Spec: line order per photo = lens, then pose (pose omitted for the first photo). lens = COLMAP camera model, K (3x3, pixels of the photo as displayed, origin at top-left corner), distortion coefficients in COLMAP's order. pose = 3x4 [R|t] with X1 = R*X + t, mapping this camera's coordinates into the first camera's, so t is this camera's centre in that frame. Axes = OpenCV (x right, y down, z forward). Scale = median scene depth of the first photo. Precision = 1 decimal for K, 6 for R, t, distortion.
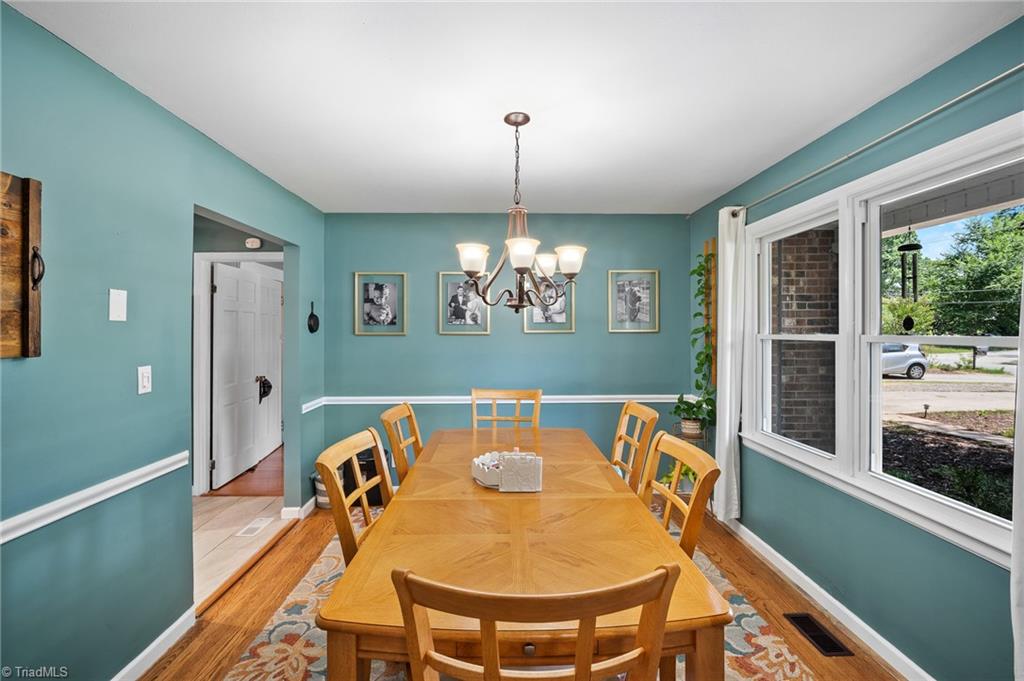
lens RADIAL K [[448.9, 0, 510.9], [0, 448.9, 332.7], [0, 0, 1]] dist [-0.001528, -0.000131]
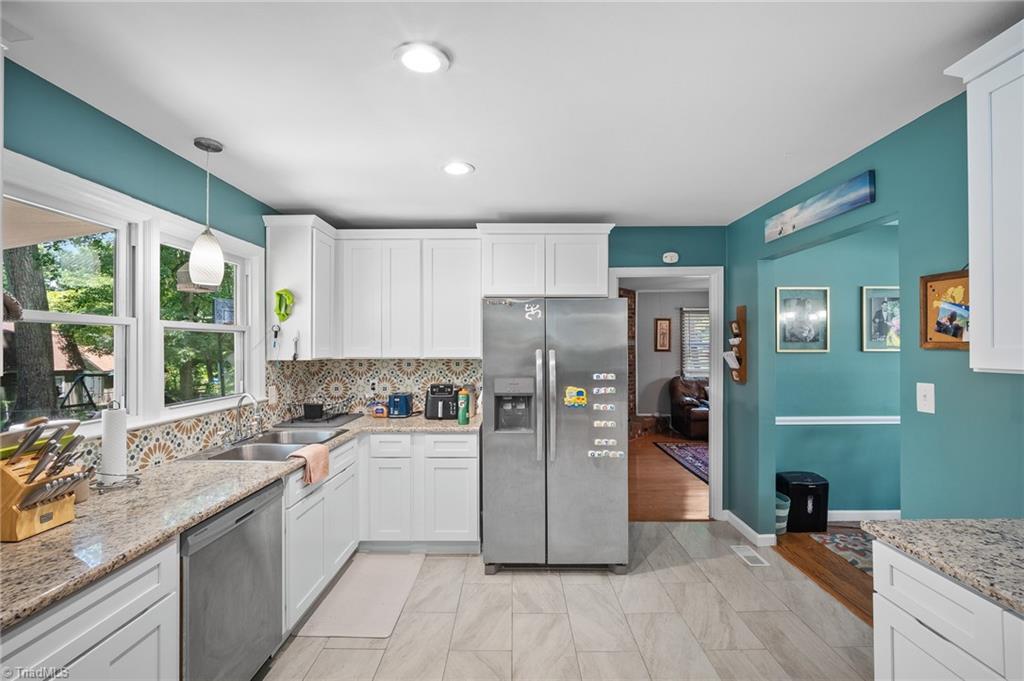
lens RADIAL K [[448.9, 0, 510.5], [0, 448.9, 342.0], [0, 0, 1]] dist [-0.001528, -0.000131]
pose [[0.999546, -0.001557, -0.030088, -0.883560], [0.000737, 0.999629, -0.027238, 0.008084], [0.030119, 0.027203, 0.999176, 0.026153]]
